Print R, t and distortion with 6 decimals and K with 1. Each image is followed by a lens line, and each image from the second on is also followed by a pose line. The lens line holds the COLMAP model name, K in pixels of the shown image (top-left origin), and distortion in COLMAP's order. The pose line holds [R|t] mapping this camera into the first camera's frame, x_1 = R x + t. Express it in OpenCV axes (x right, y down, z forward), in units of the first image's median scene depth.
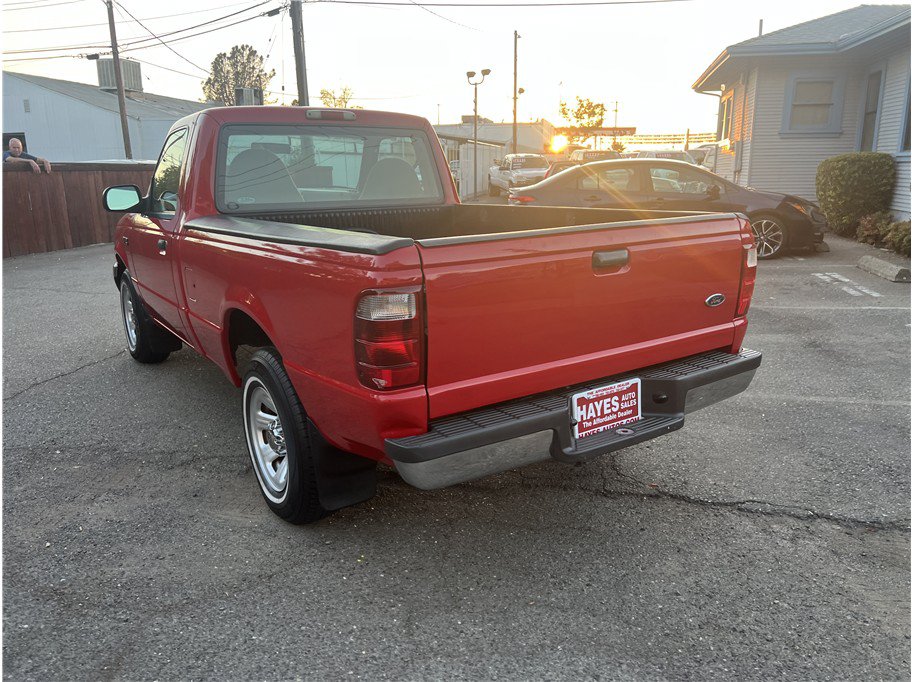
lens RADIAL K [[674.1, 0, 456.0], [0, 674.1, 341.0], [0, 0, 1]] dist [0.042010, -0.045553]
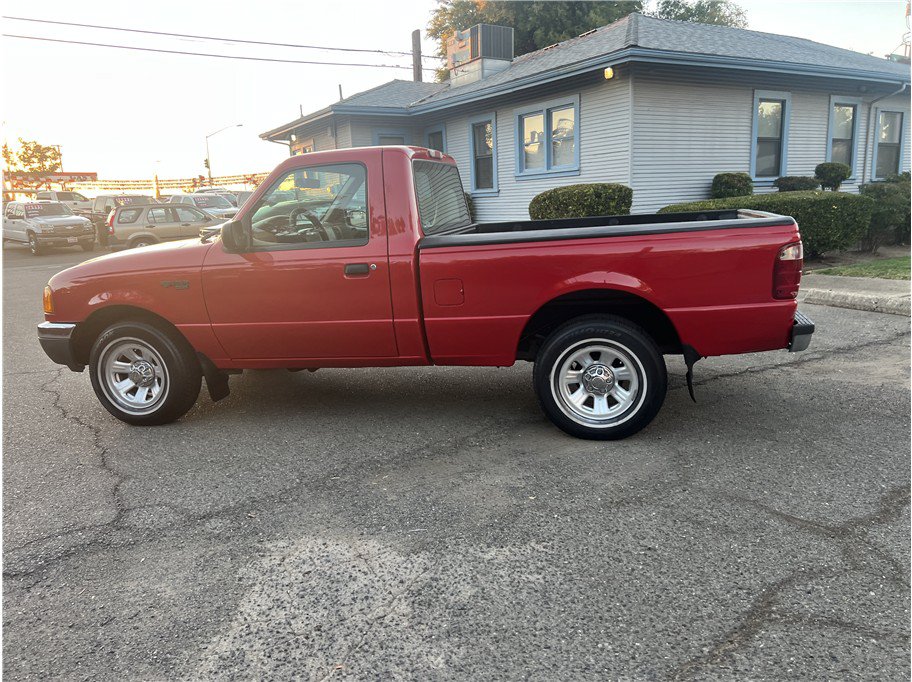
lens RADIAL K [[667.0, 0, 458.2], [0, 667.0, 321.7], [0, 0, 1]] dist [0.059831, -0.063230]
pose [[0.741255, -0.142647, 0.655891, -1.578006], [0.200025, 0.979705, -0.012987, -0.021228], [-0.640727, 0.140822, 0.754743, 0.151401]]
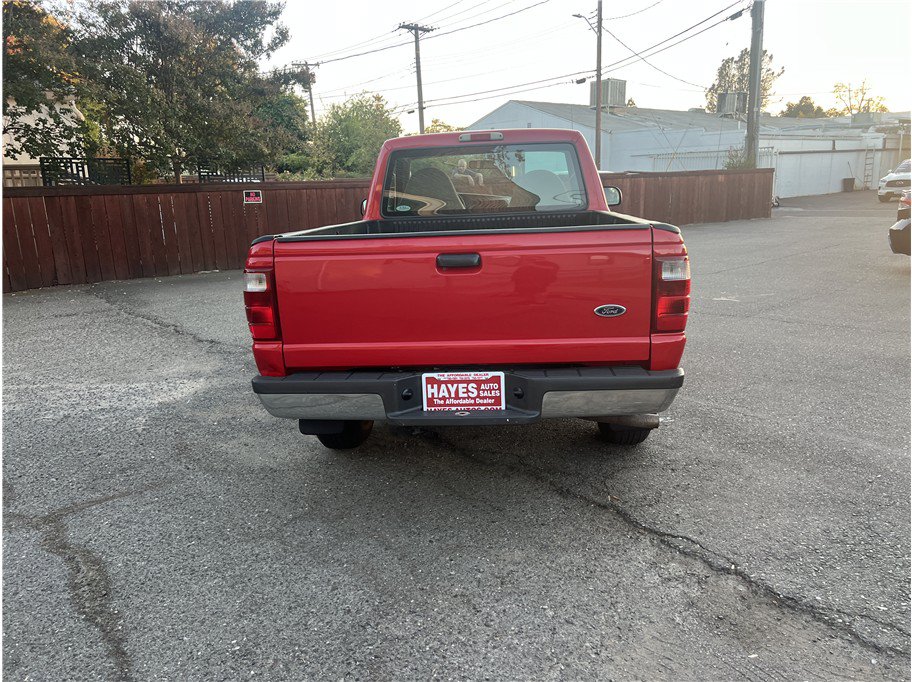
lens RADIAL K [[667.0, 0, 458.2], [0, 667.0, 321.7], [0, 0, 1]] dist [0.059831, -0.063230]
pose [[0.782595, 0.105017, -0.613610, 0.869066], [-0.124409, 0.992168, 0.011134, -0.029226], [0.609974, 0.067625, 0.789531, 0.096074]]
